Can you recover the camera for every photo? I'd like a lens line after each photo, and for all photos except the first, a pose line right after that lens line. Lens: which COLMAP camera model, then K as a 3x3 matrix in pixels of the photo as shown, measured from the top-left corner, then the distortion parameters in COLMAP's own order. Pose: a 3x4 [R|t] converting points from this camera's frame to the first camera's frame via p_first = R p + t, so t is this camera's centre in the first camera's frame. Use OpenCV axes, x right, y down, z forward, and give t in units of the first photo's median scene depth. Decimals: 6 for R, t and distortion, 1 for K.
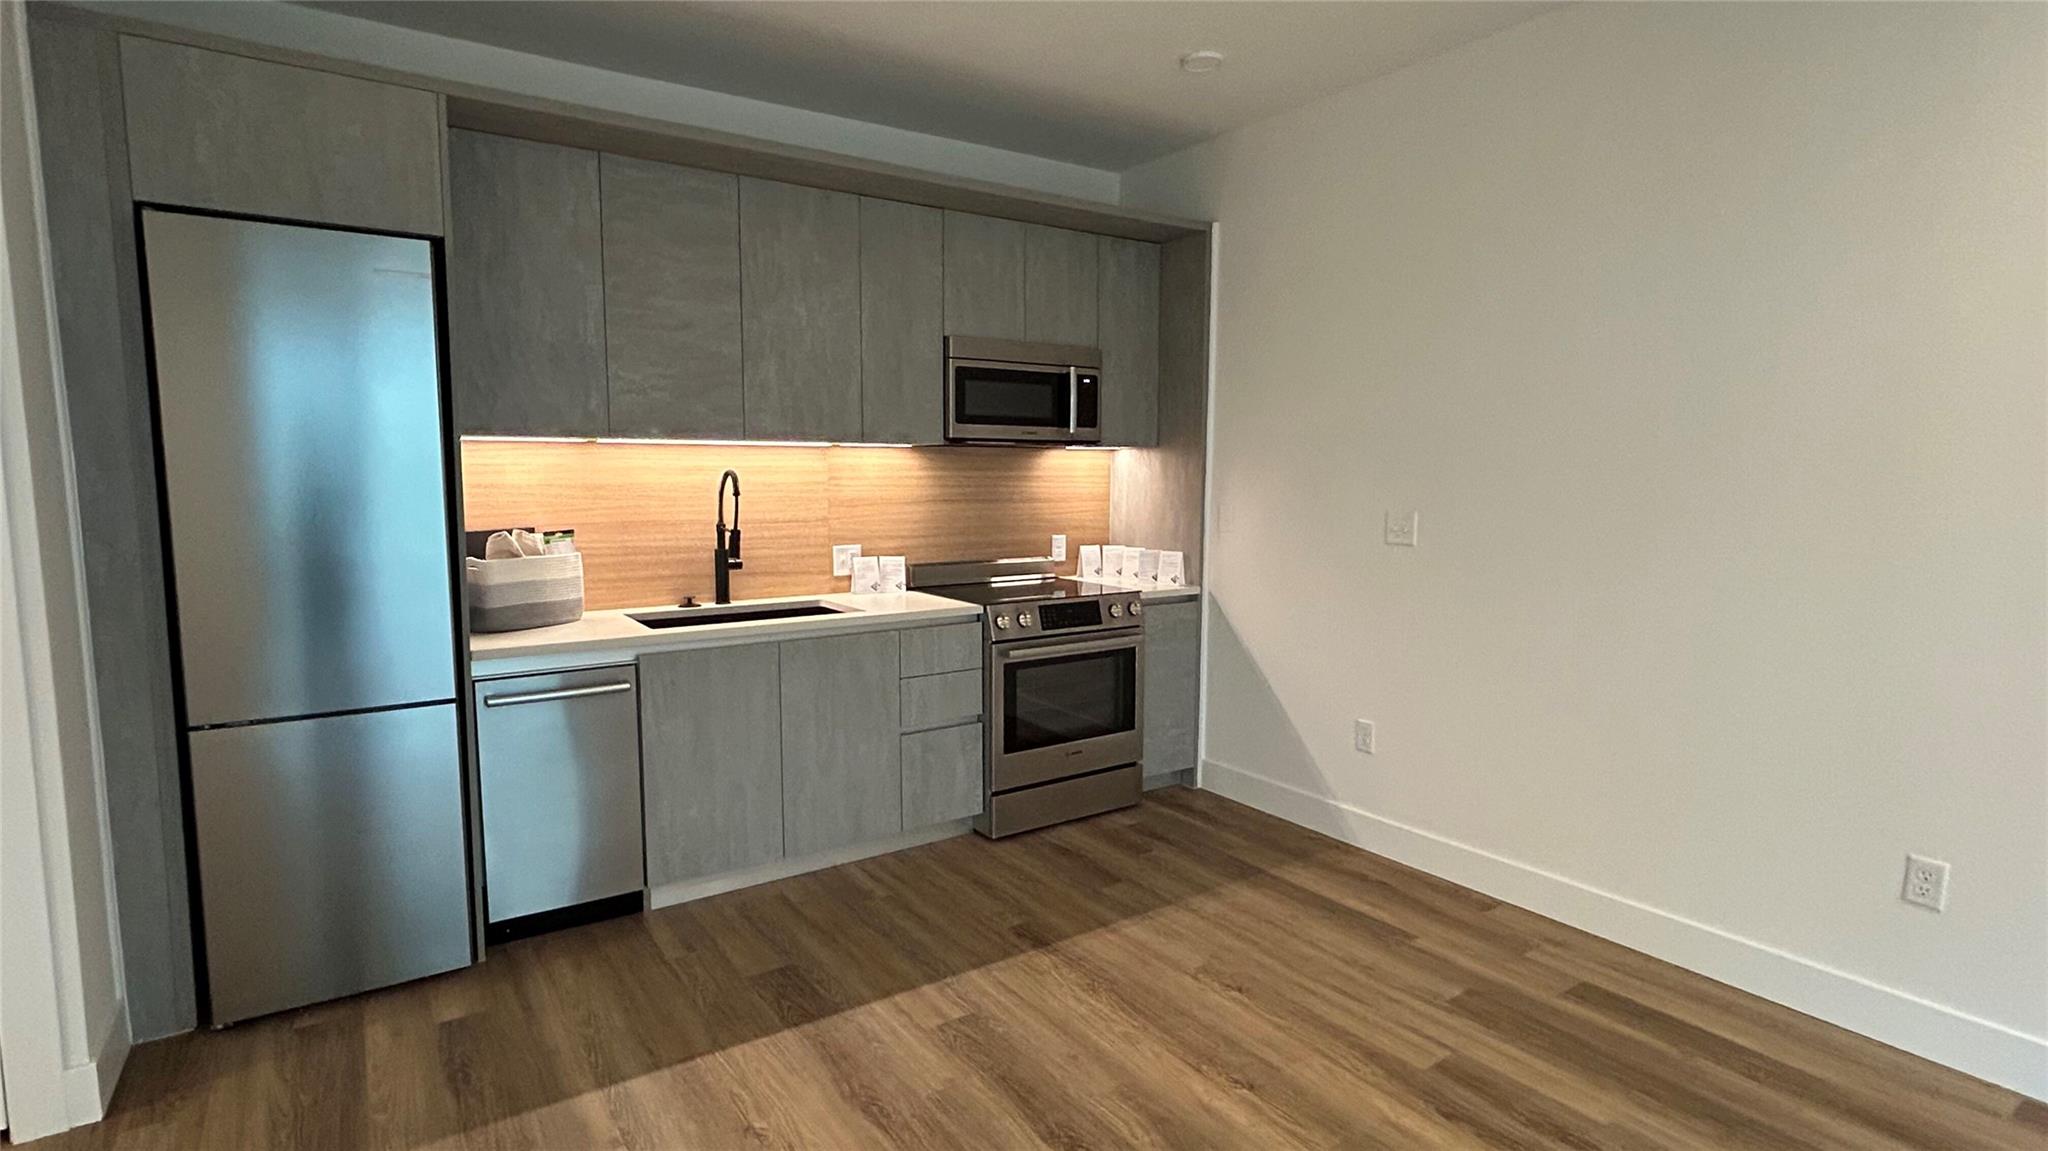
lens RADIAL K [[1005.2, 0, 1024.0], [0, 1005.2, 575.5], [0, 0, 1]] dist [-0.009801, -0.000330]
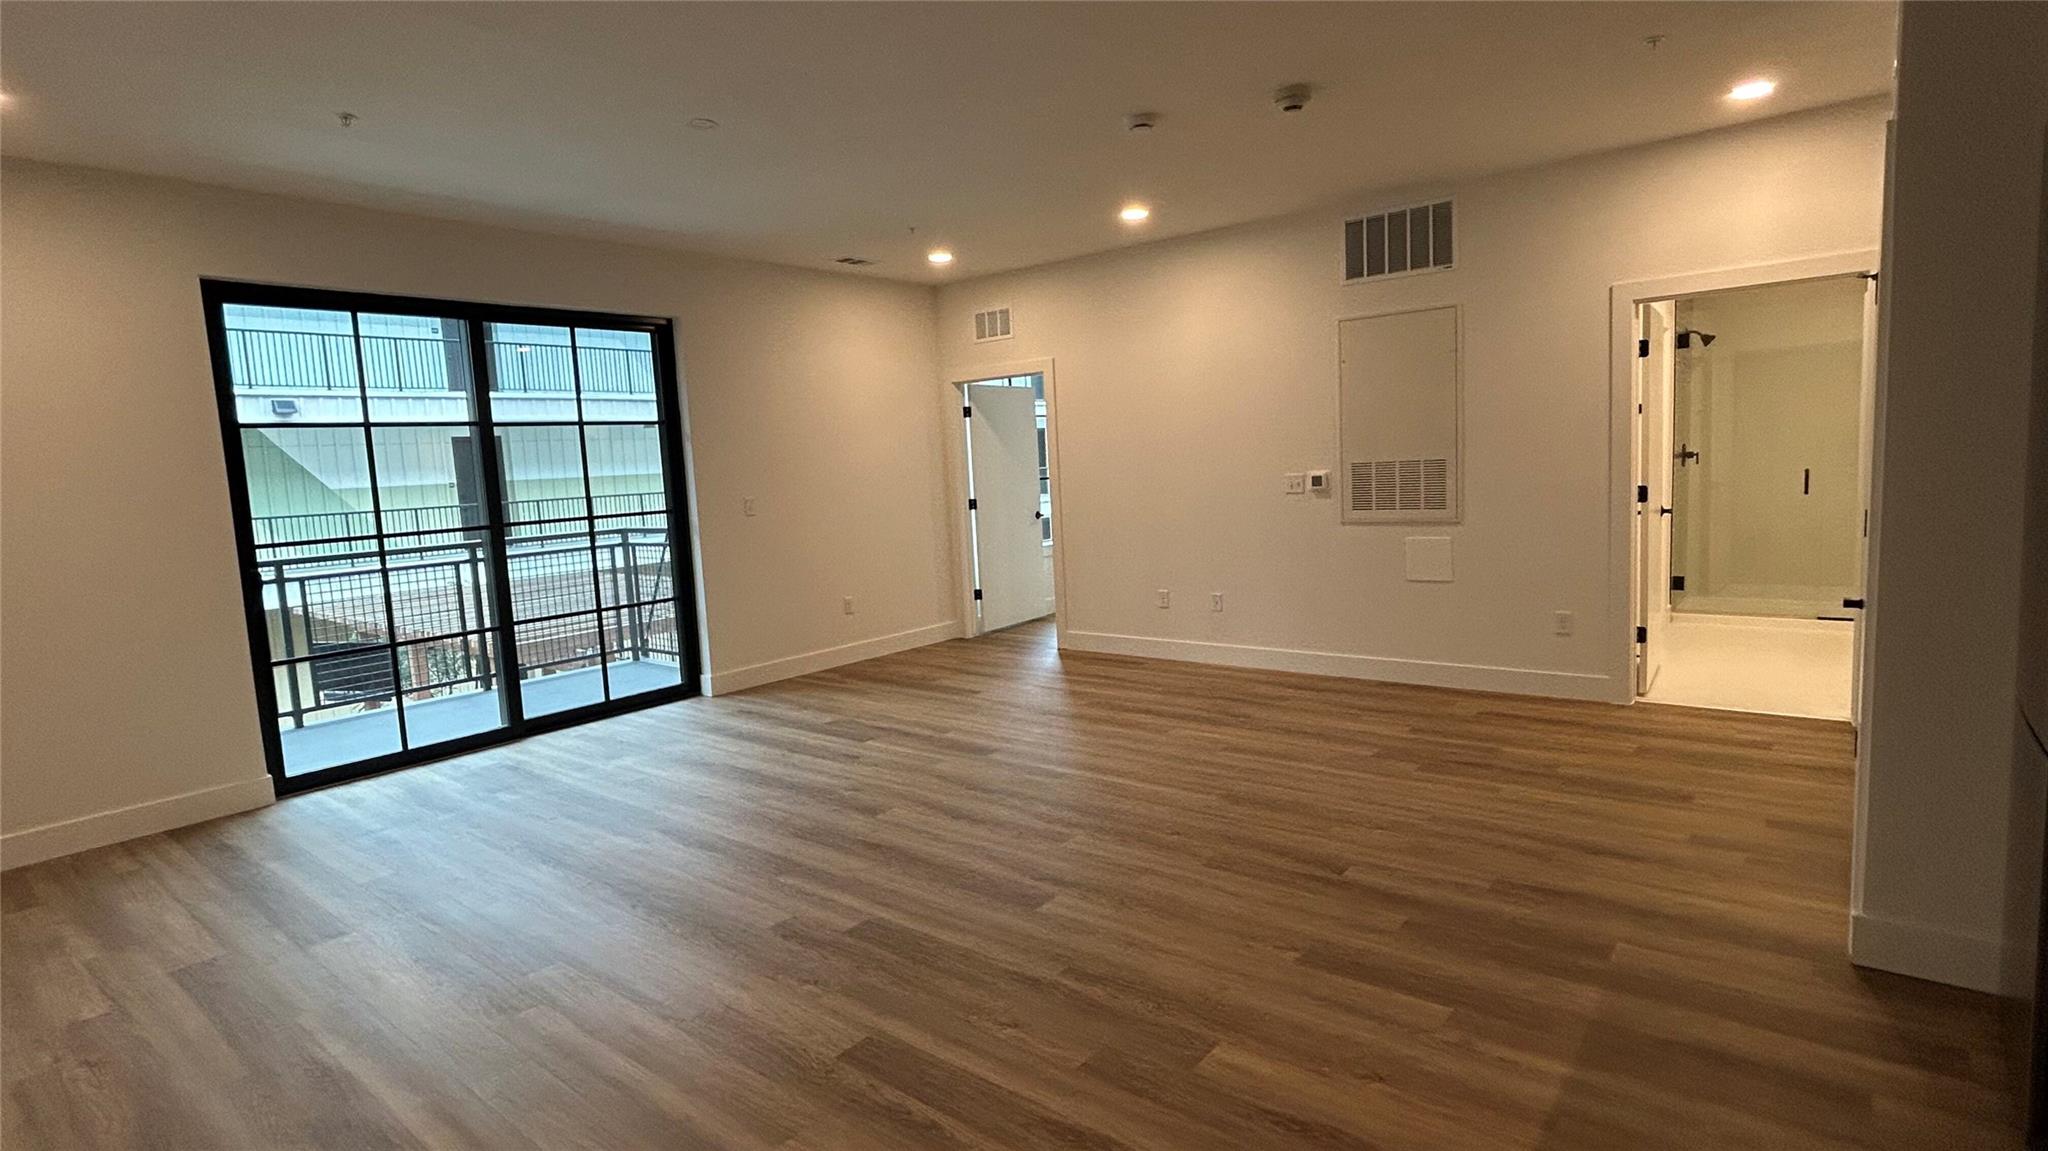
lens RADIAL K [[1005.2, 0, 1024.0], [0, 1005.2, 575.5], [0, 0, 1]] dist [-0.009801, -0.000330]
pose [[-0.953406, 0.082212, -0.290272, 0.181003], [0.020192, 0.977385, 0.210500, -0.100329], [0.301013, 0.194831, -0.933505, 0.944157]]
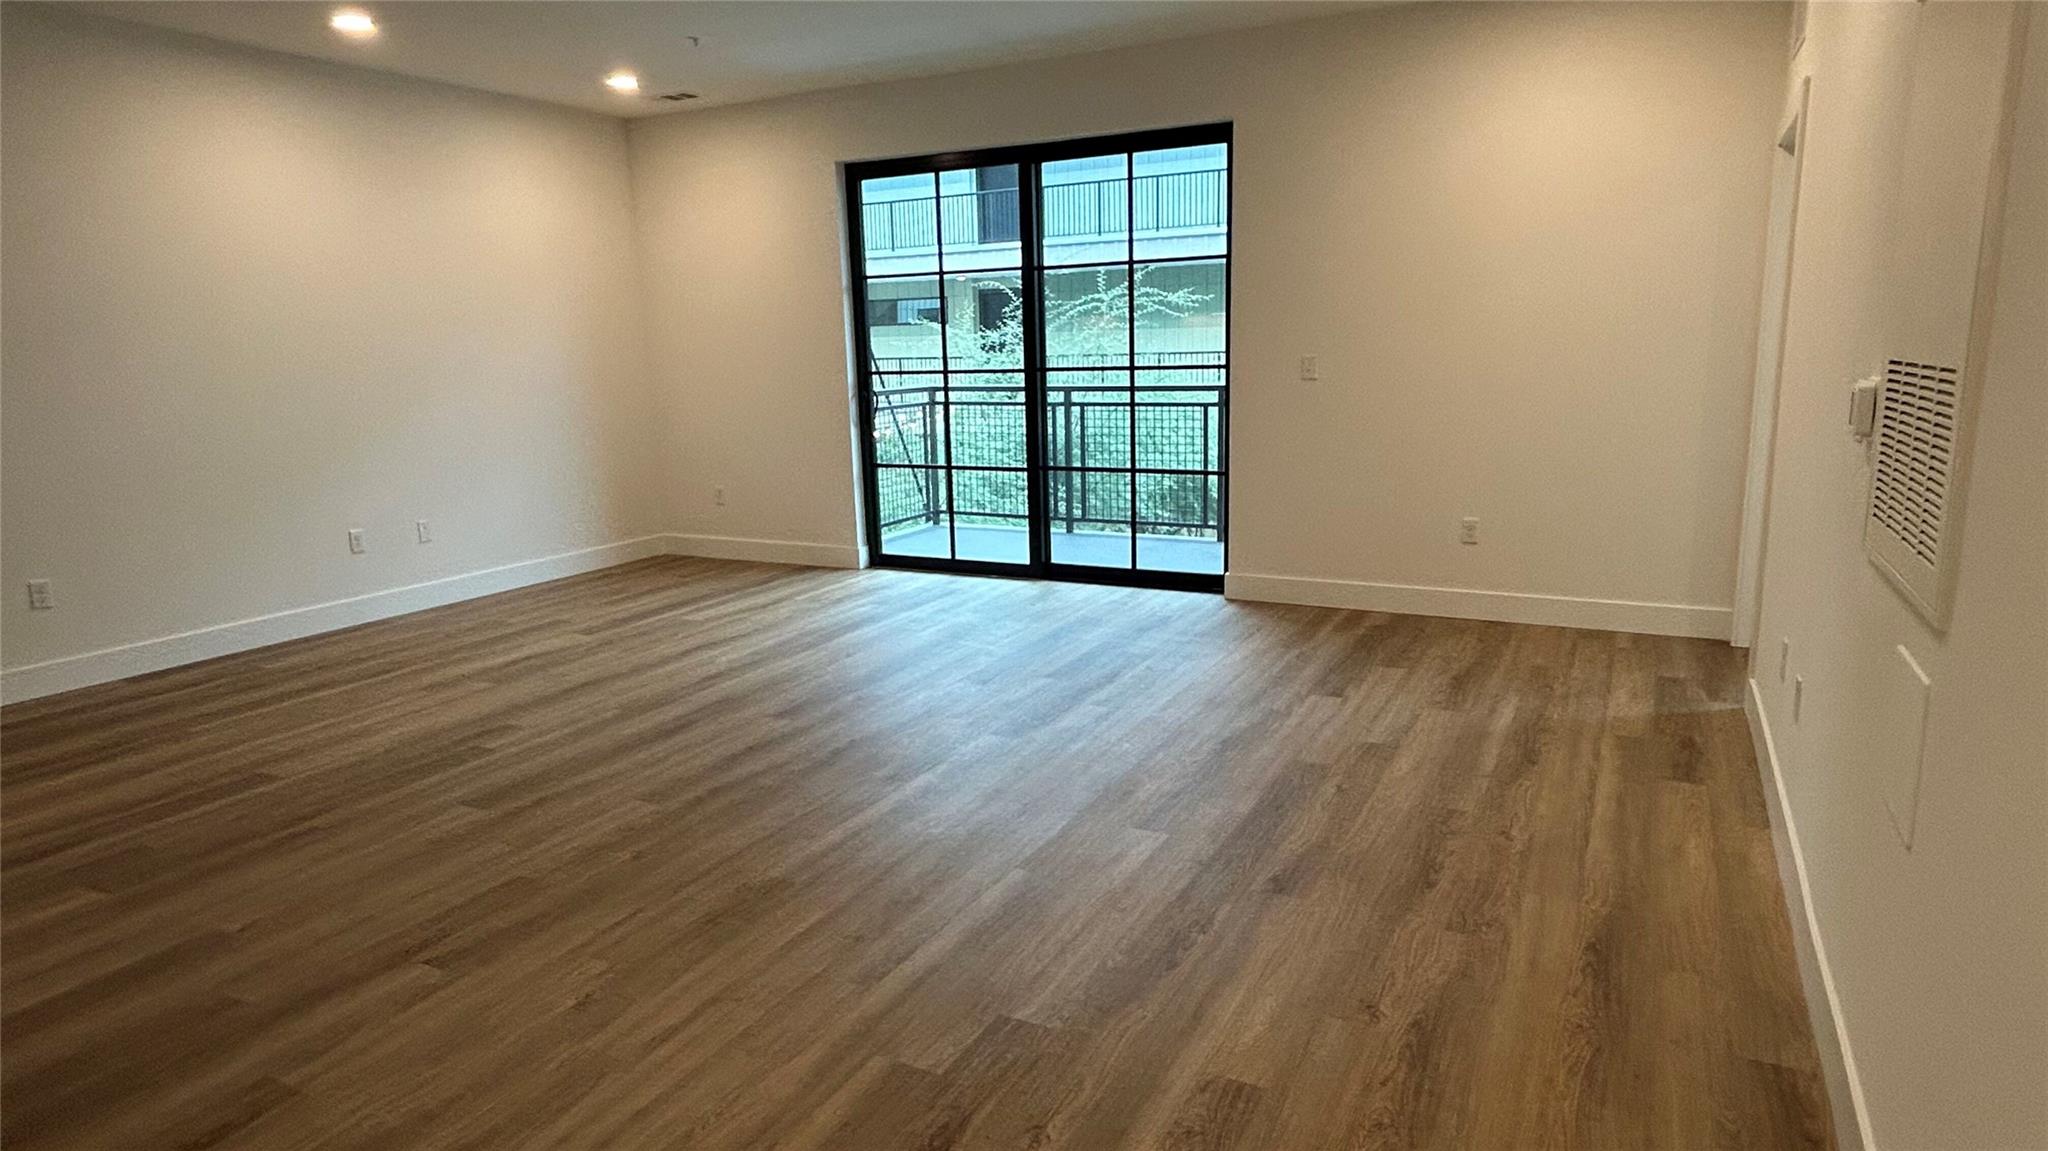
lens RADIAL K [[1192.4, 0, 1024.0], [0, 1192.4, 575.5], [0, 0, 1]] dist [0.007688, 0.000538]
pose [[-0.480444, -0.158074, 0.862662, -1.014255], [0.114504, 0.963898, 0.240395, -0.018115], [-0.869518, 0.214275, -0.444999, 0.251336]]
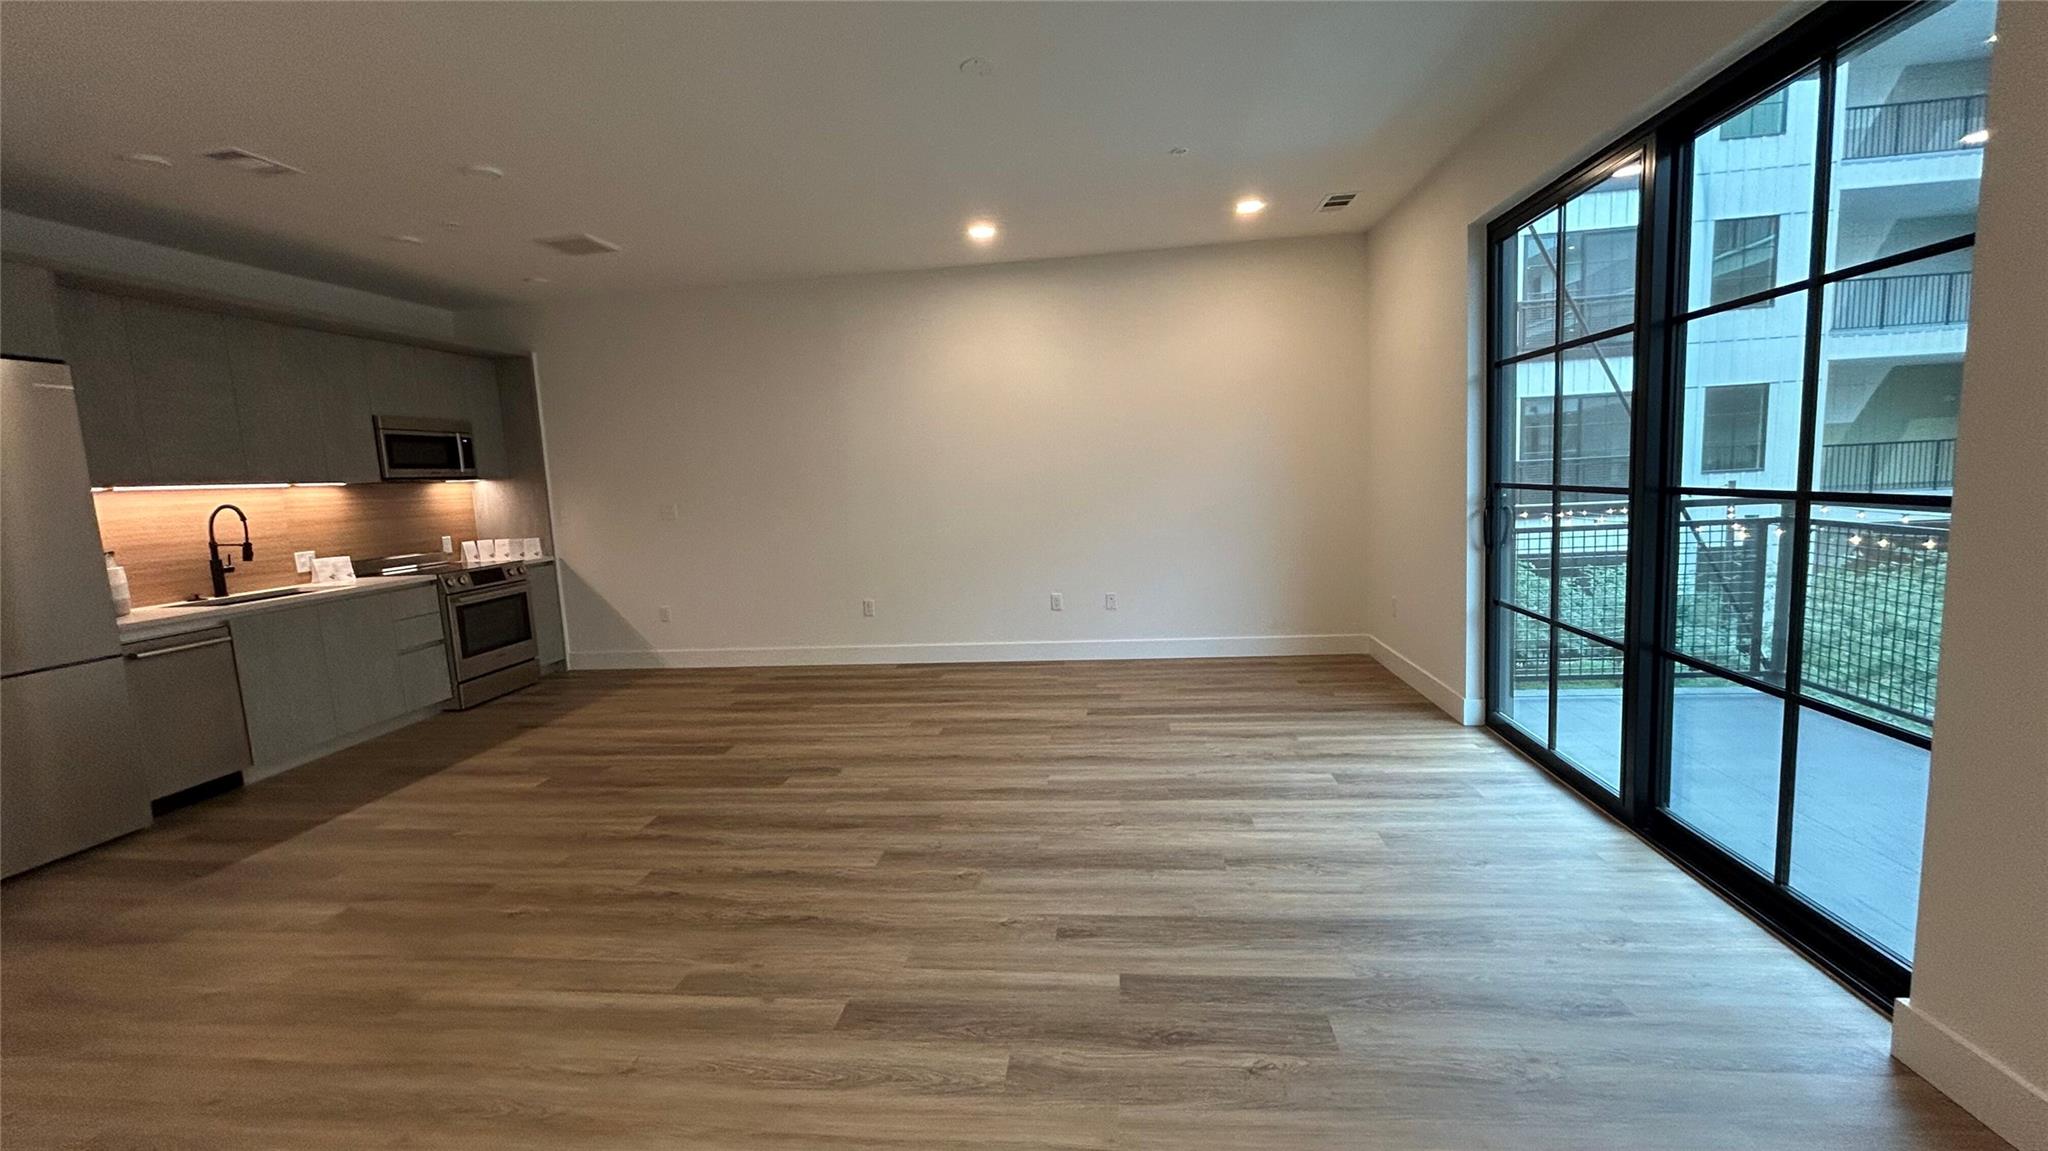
lens RADIAL K [[828.9, 0, 1024.0], [0, 828.9, 575.5], [0, 0, 1]] dist [0.000562, -0.000125]
pose [[0.650848, -0.126460, 0.748602, -0.409865], [0.127043, 0.990268, 0.056830, 0.071924], [-0.748503, 0.058117, 0.660580, -0.628431]]
